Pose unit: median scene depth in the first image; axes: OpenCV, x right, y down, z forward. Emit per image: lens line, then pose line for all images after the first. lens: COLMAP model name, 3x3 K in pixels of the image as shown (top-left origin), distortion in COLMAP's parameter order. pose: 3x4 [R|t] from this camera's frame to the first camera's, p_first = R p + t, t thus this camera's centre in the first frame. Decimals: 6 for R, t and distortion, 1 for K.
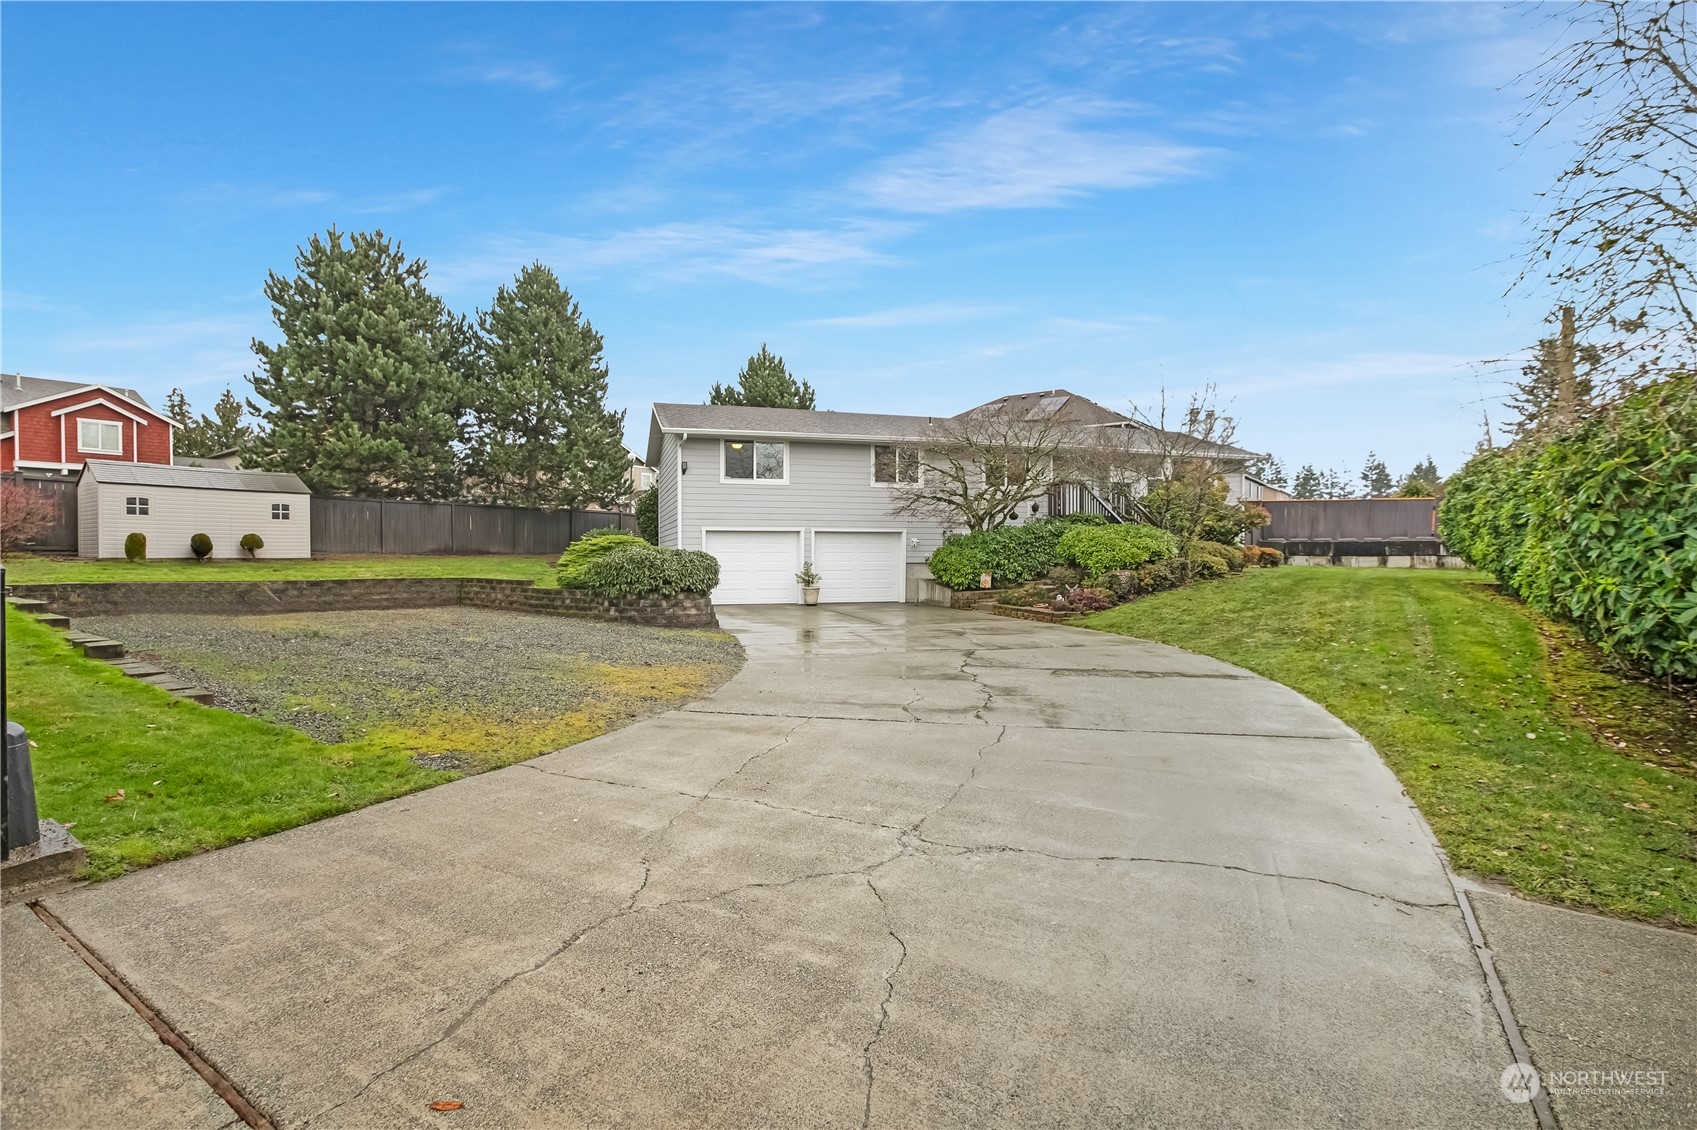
lens RADIAL K [[802.5, 0, 848.5], [0, 802.5, 565.0], [0, 0, 1]] dist [-0.051909, 0.023903]
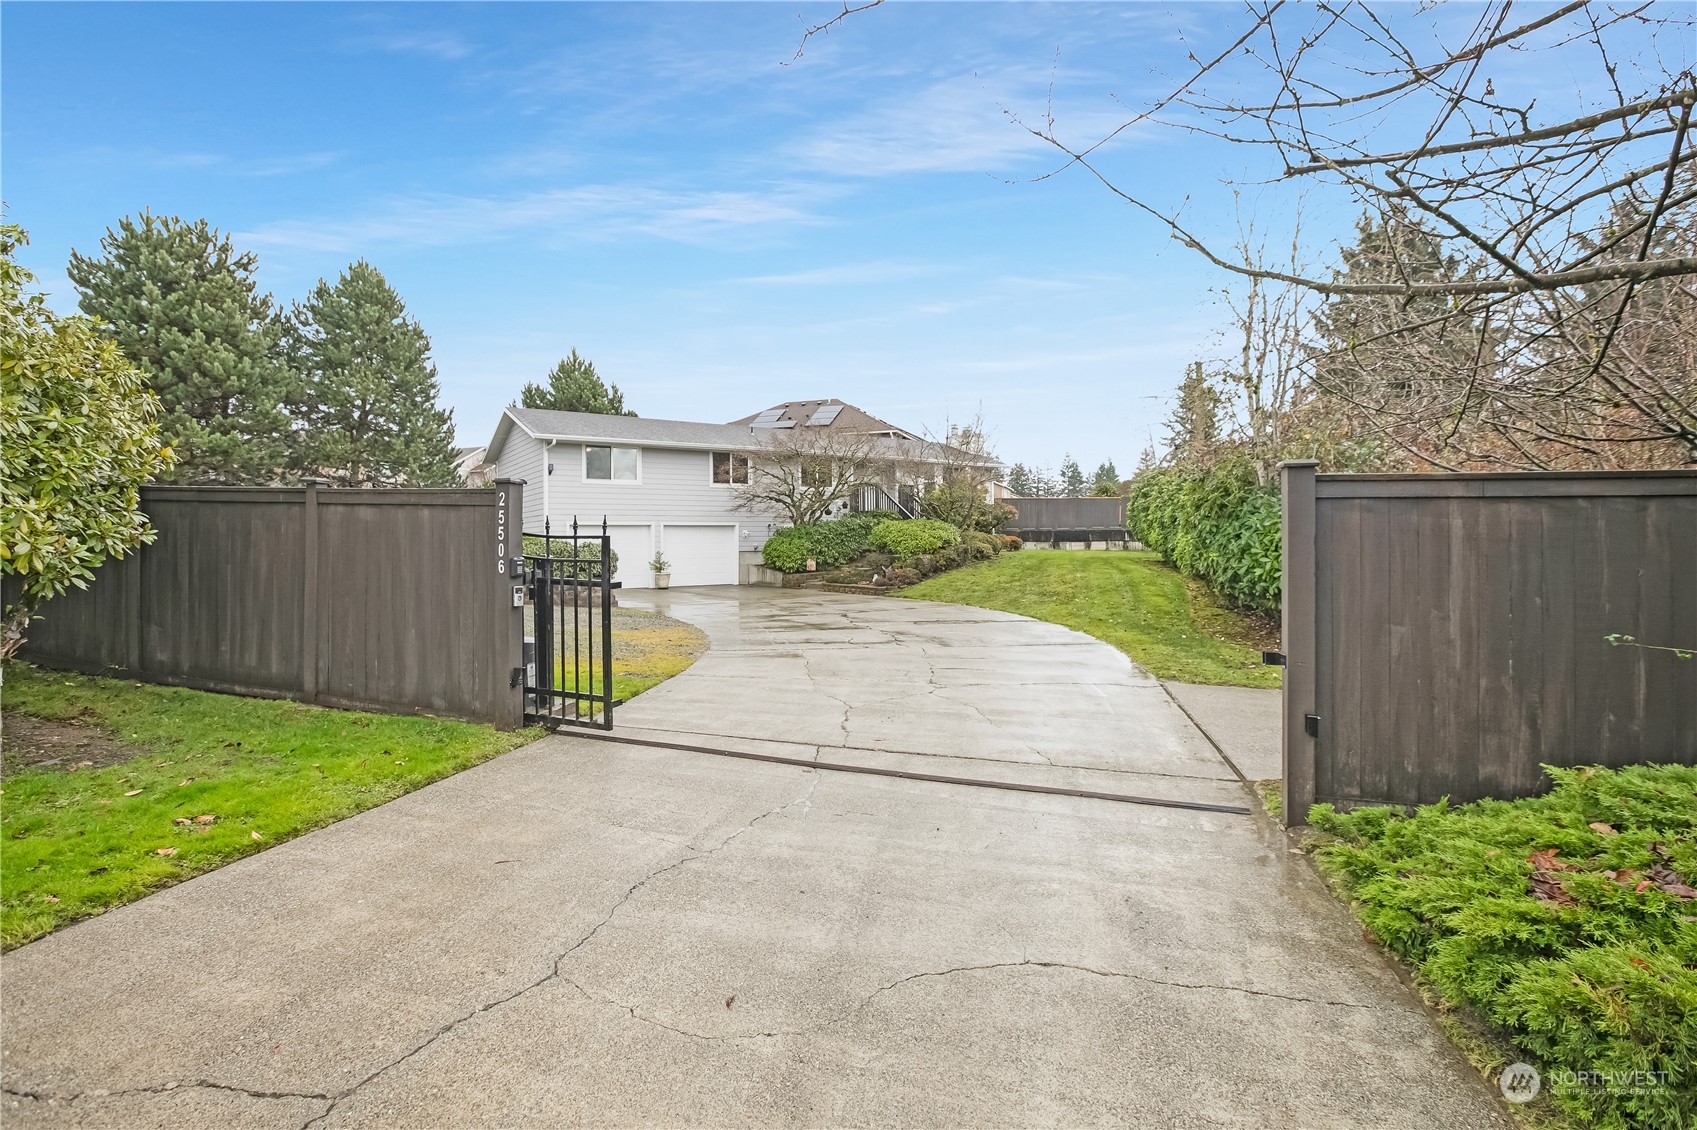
lens RADIAL K [[778.7, 0, 843.9], [0, 778.7, 523.4], [0, 0, 1]] dist [-0.048333, 0.021631]
pose [[0.953772, -0.001646, 0.300528, -0.133022], [0.013046, 0.999269, -0.035931, -0.000334], [-0.300249, 0.038191, 0.953096, -0.152888]]
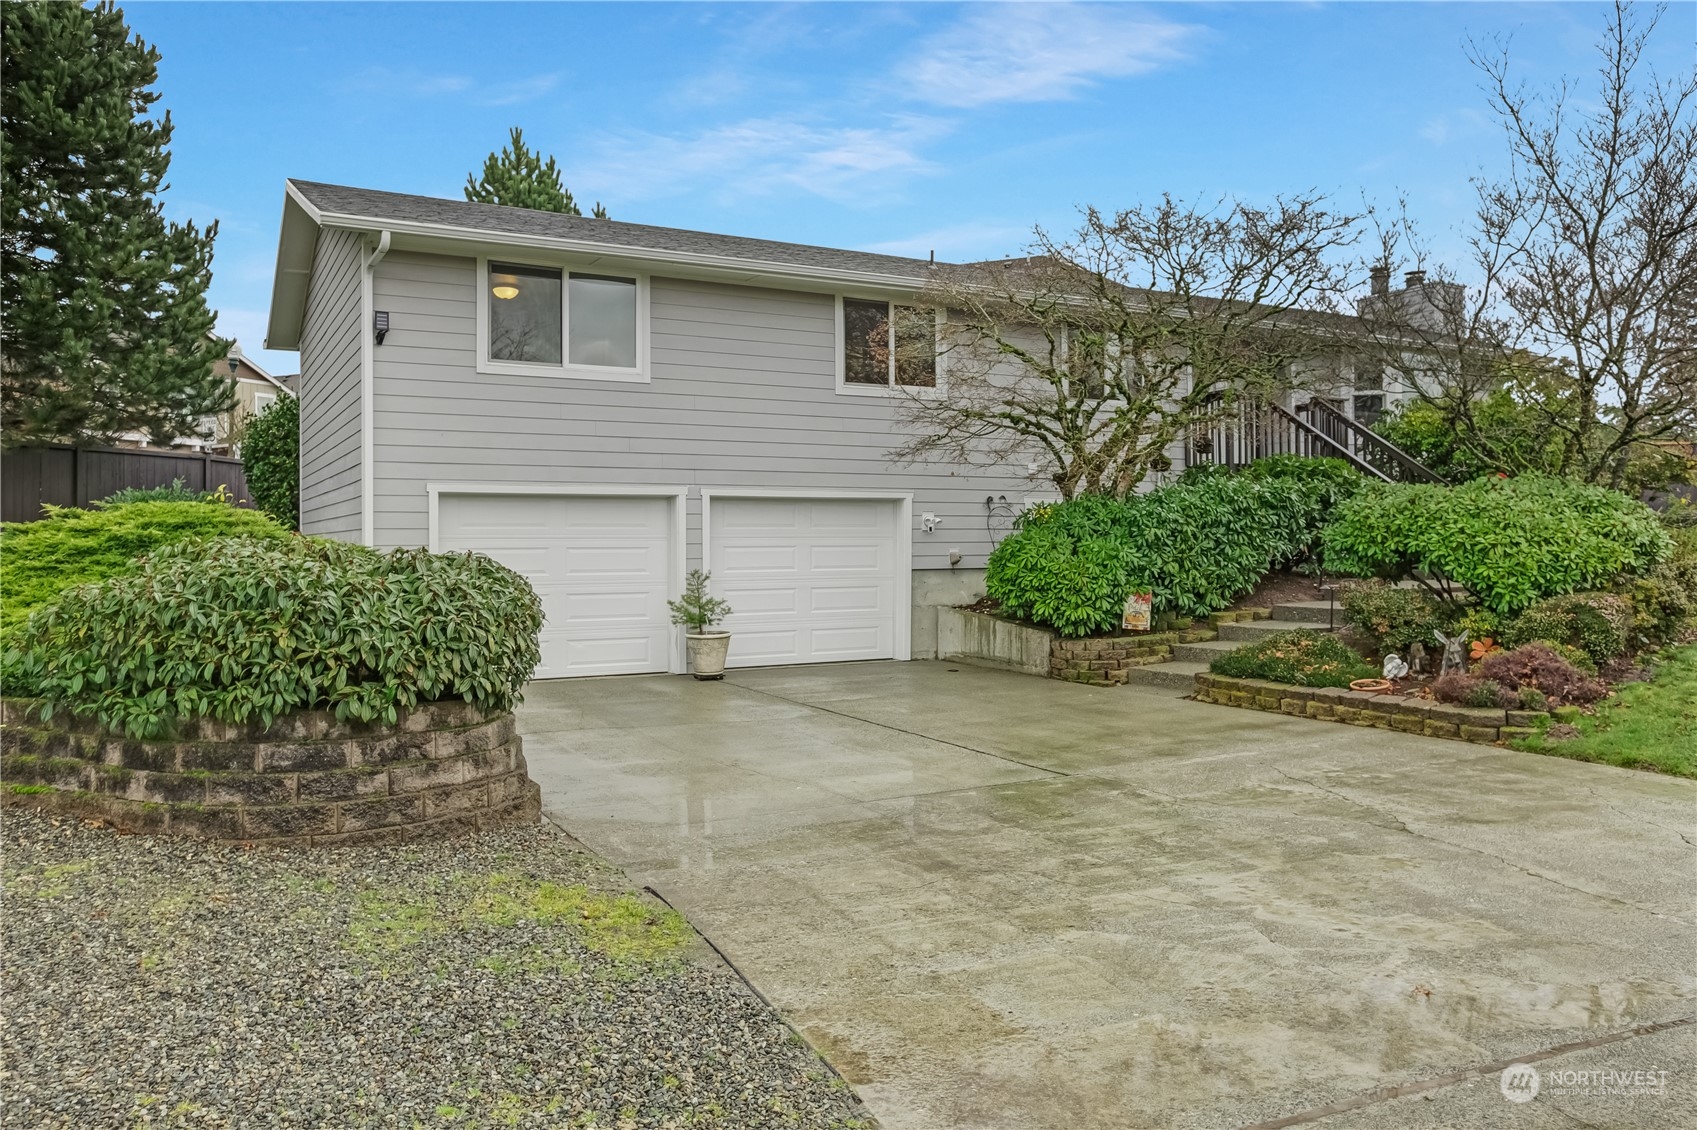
lens RADIAL K [[1229.5, 0, 851.5], [0, 1229.5, 531.6], [0, 0, 1]] dist [-0.040569, 0.110610]
pose [[0.980048, -0.003410, 0.198731, -0.097938], [0.007480, 0.999777, -0.019733, -0.010992], [-0.198620, 0.020826, 0.979855, 0.372833]]
